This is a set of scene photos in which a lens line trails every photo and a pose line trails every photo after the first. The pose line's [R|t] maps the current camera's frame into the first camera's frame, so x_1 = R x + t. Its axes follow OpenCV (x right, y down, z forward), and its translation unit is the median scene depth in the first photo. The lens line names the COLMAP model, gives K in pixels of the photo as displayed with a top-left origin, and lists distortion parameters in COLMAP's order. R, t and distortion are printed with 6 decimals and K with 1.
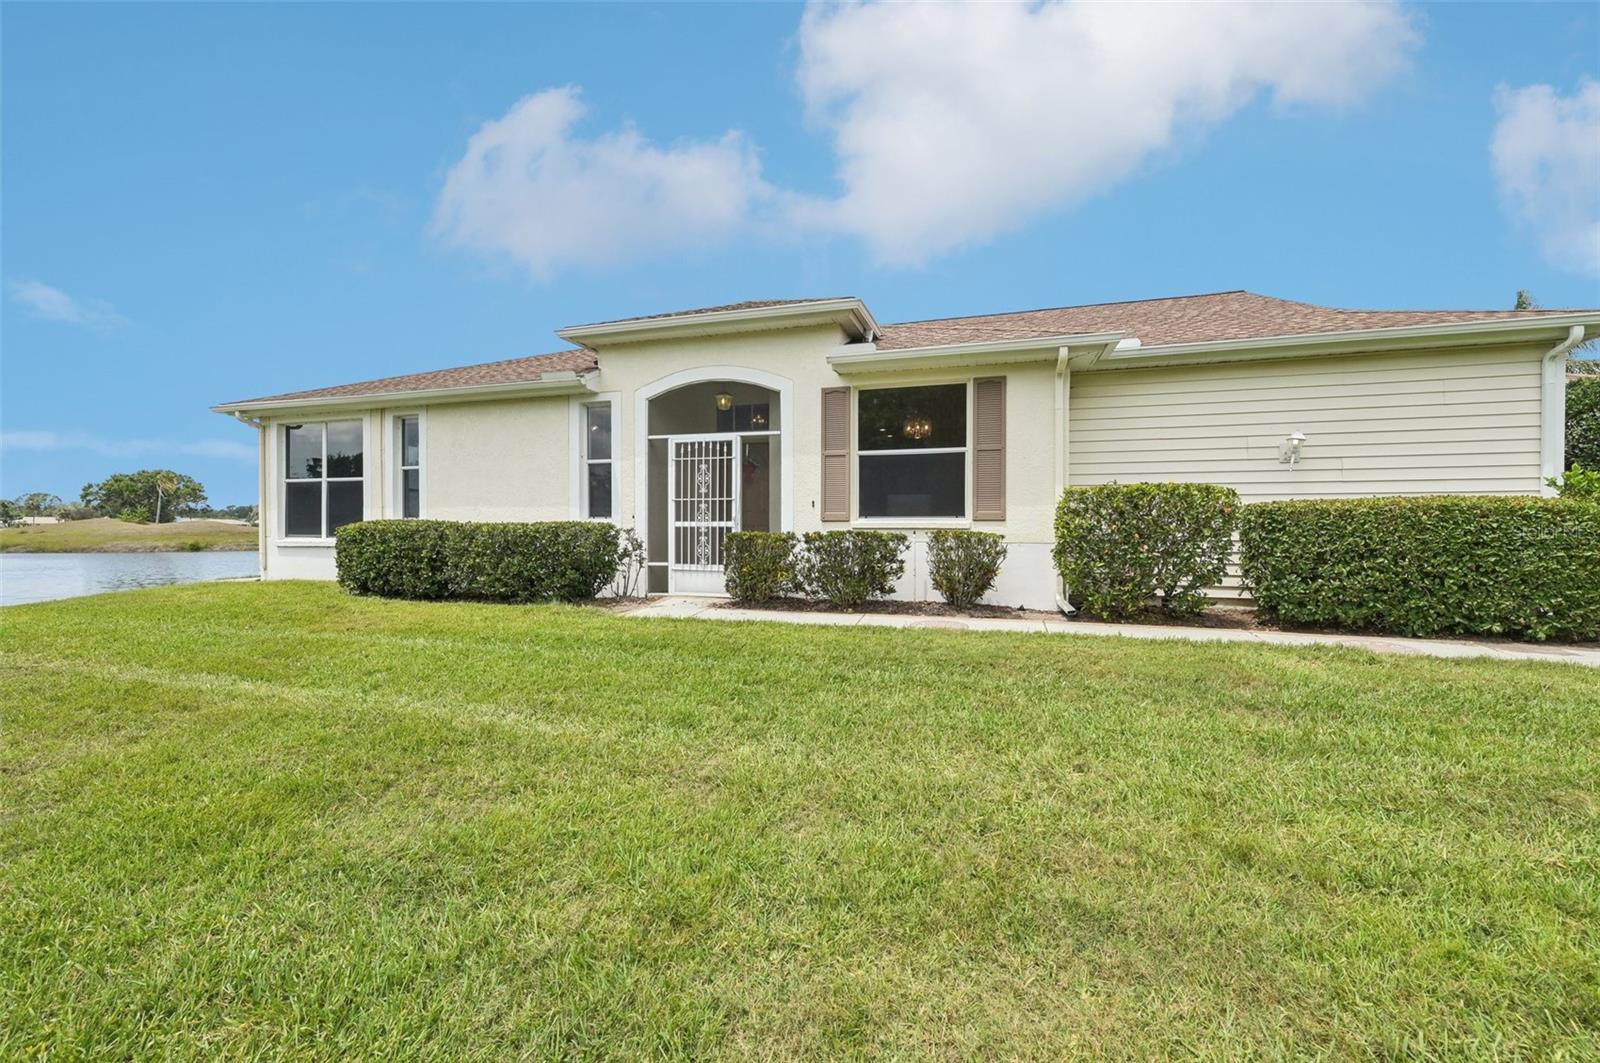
lens RADIAL K [[651.8, 0, 800.0], [0, 651.8, 531.5], [0, 0, 1]] dist [-0.000568, -0.000321]
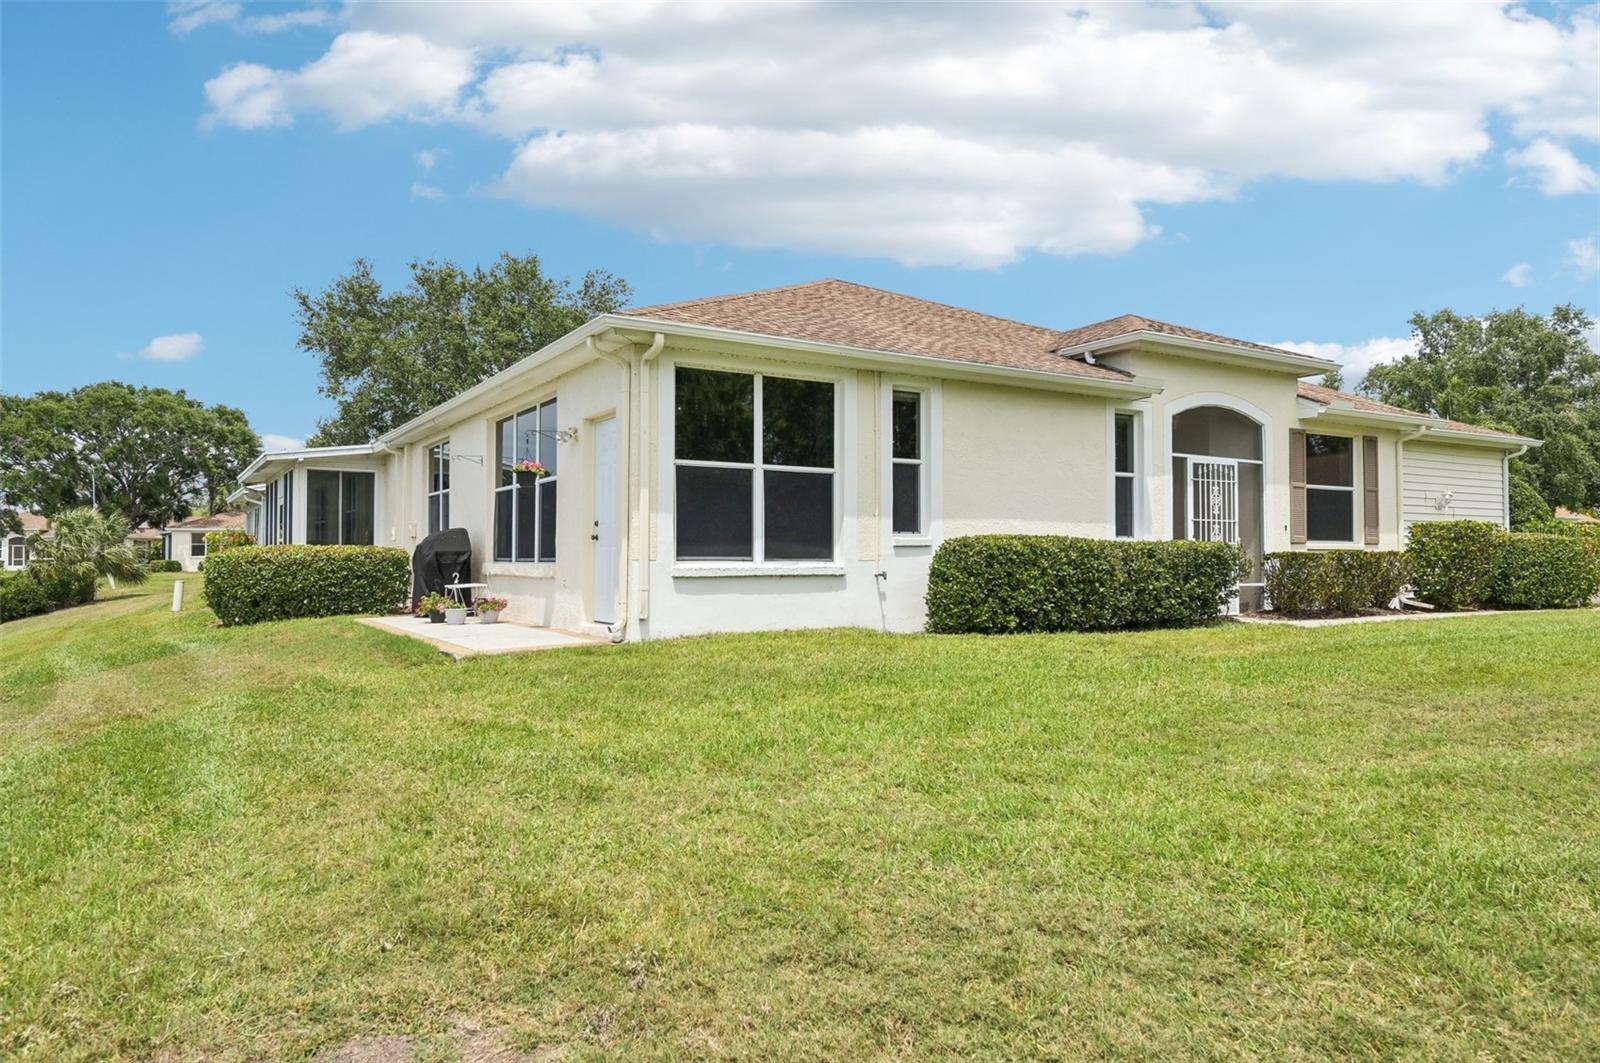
lens RADIAL K [[1046.8, 0, 800.0], [0, 1046.8, 531.5], [0, 0, 1]] dist [-0.000490, -0.000232]
pose [[0.657449, 0.016659, 0.753315, -1.785311], [0.001047, 0.999734, -0.023022, 0.005404], [-0.753499, 0.015924, 0.657256, 0.399106]]
